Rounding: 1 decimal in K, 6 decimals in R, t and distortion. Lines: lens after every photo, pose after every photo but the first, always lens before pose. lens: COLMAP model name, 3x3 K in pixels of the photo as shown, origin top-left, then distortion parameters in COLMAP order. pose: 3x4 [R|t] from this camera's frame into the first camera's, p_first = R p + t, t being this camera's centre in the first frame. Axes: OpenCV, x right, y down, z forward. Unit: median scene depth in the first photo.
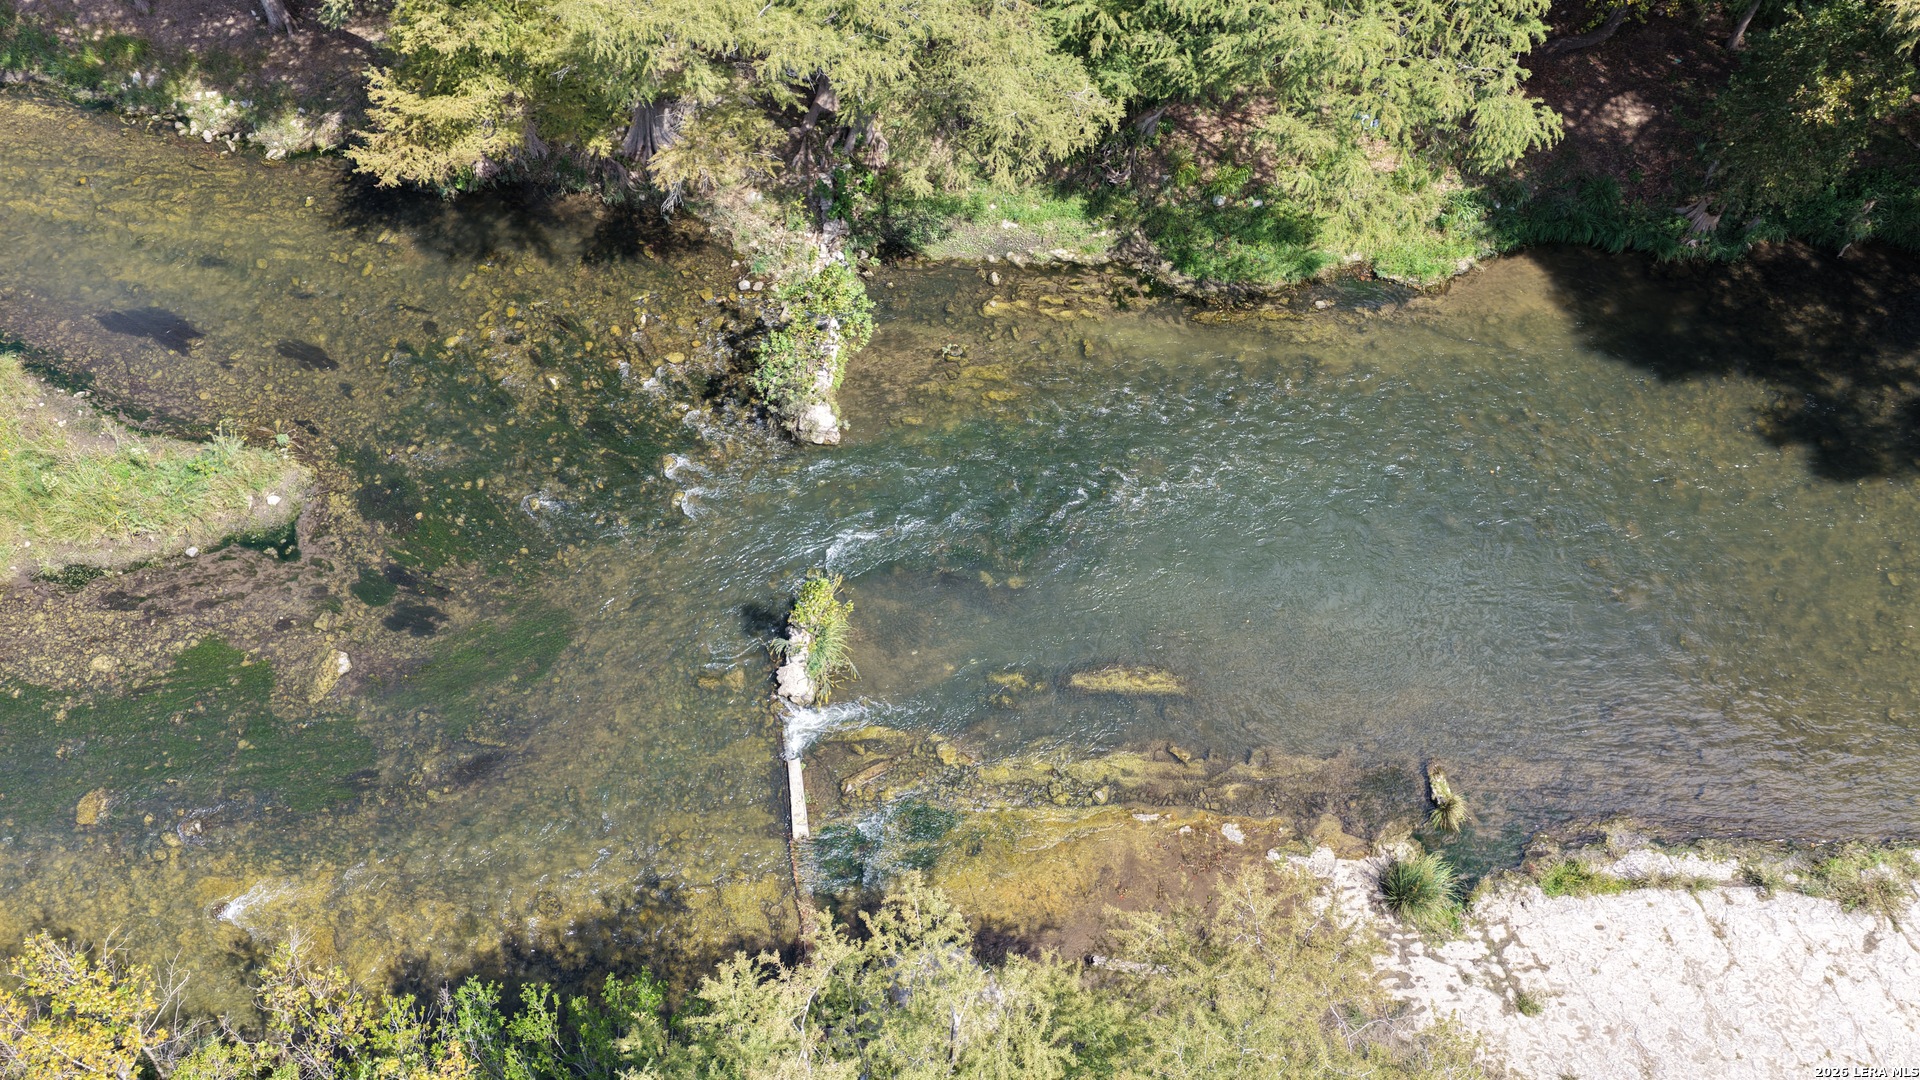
lens RADIAL K [[1589.0, 0, 960.0], [0, 1589.0, 540.0], [0, 0, 1]] dist [0.000329, 0.008214]
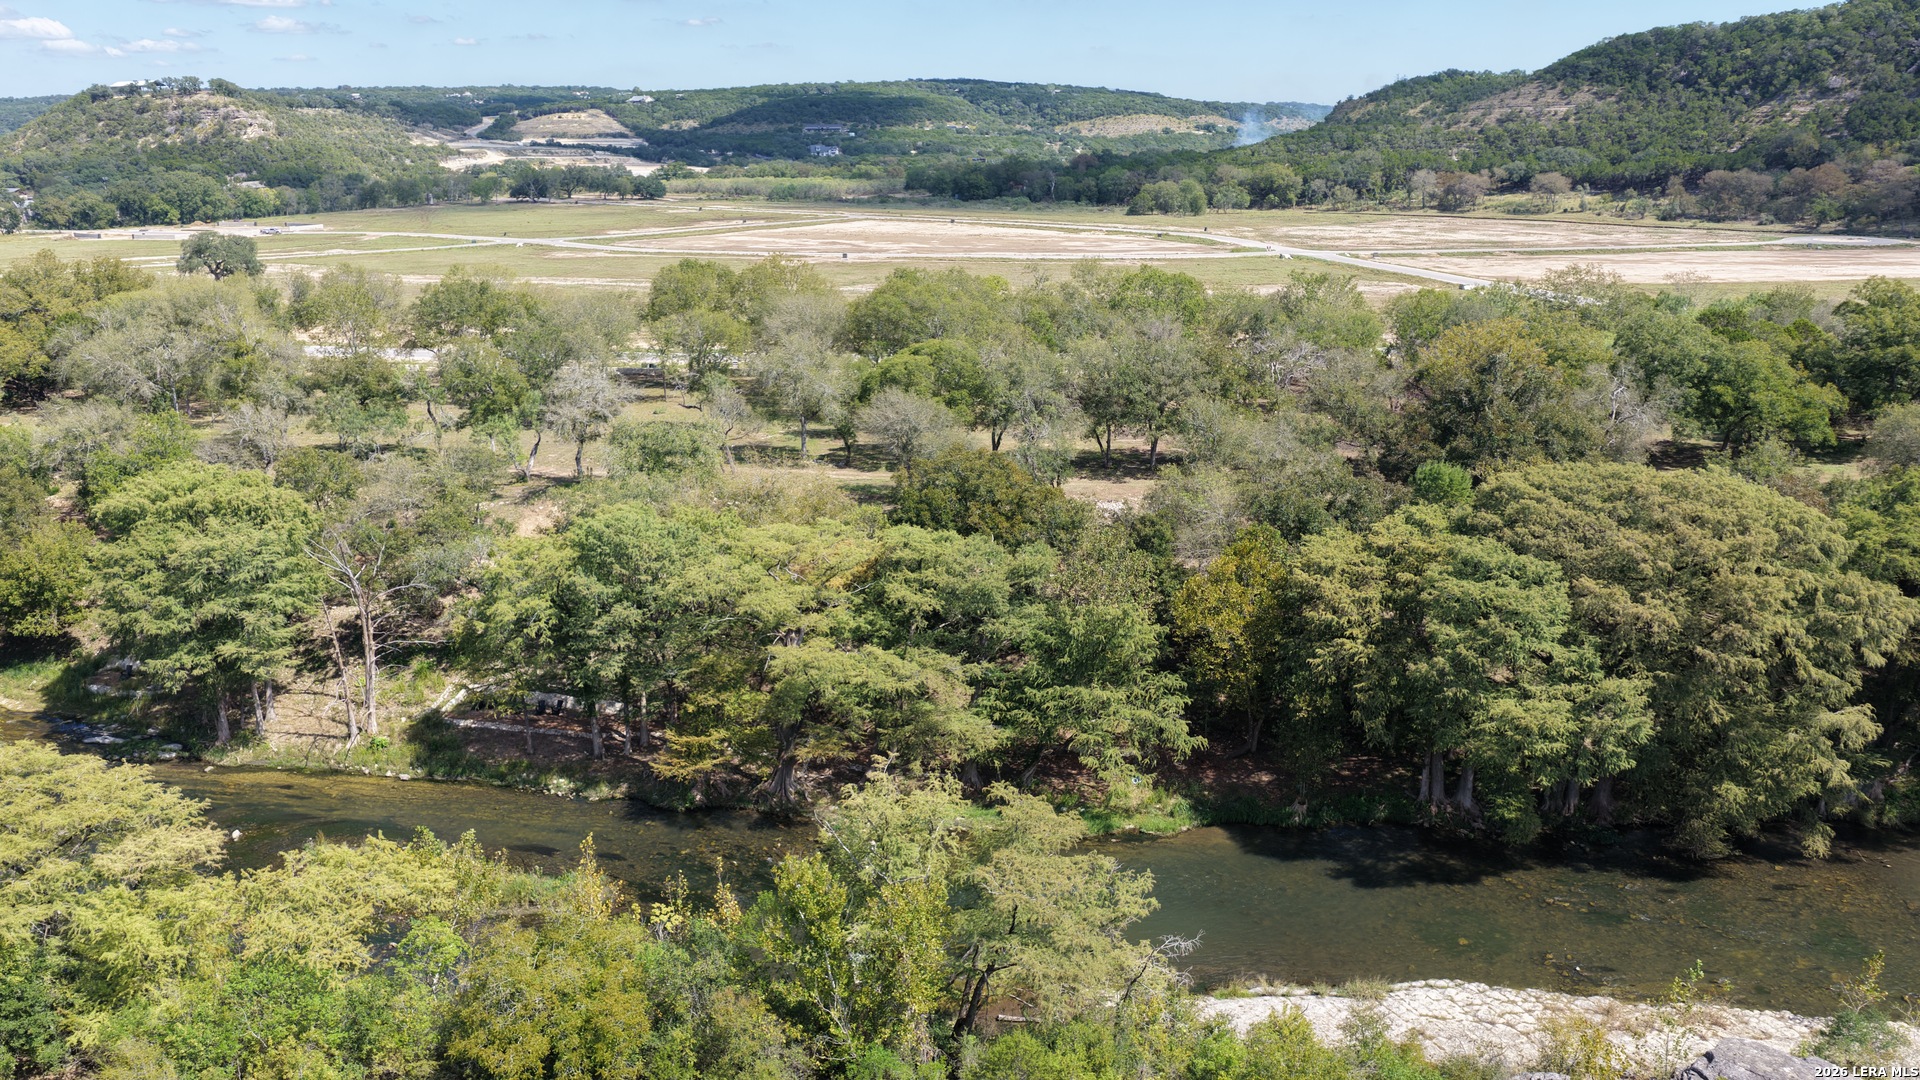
lens RADIAL K [[1589.0, 0, 960.0], [0, 1589.0, 540.0], [0, 0, 1]] dist [0.000329, 0.008214]
pose [[0.999868, -0.002586, 0.016060, -0.000633], [0.012903, 0.727283, -0.686217, 0.917548], [-0.009906, 0.686333, 0.727220, -0.698388]]
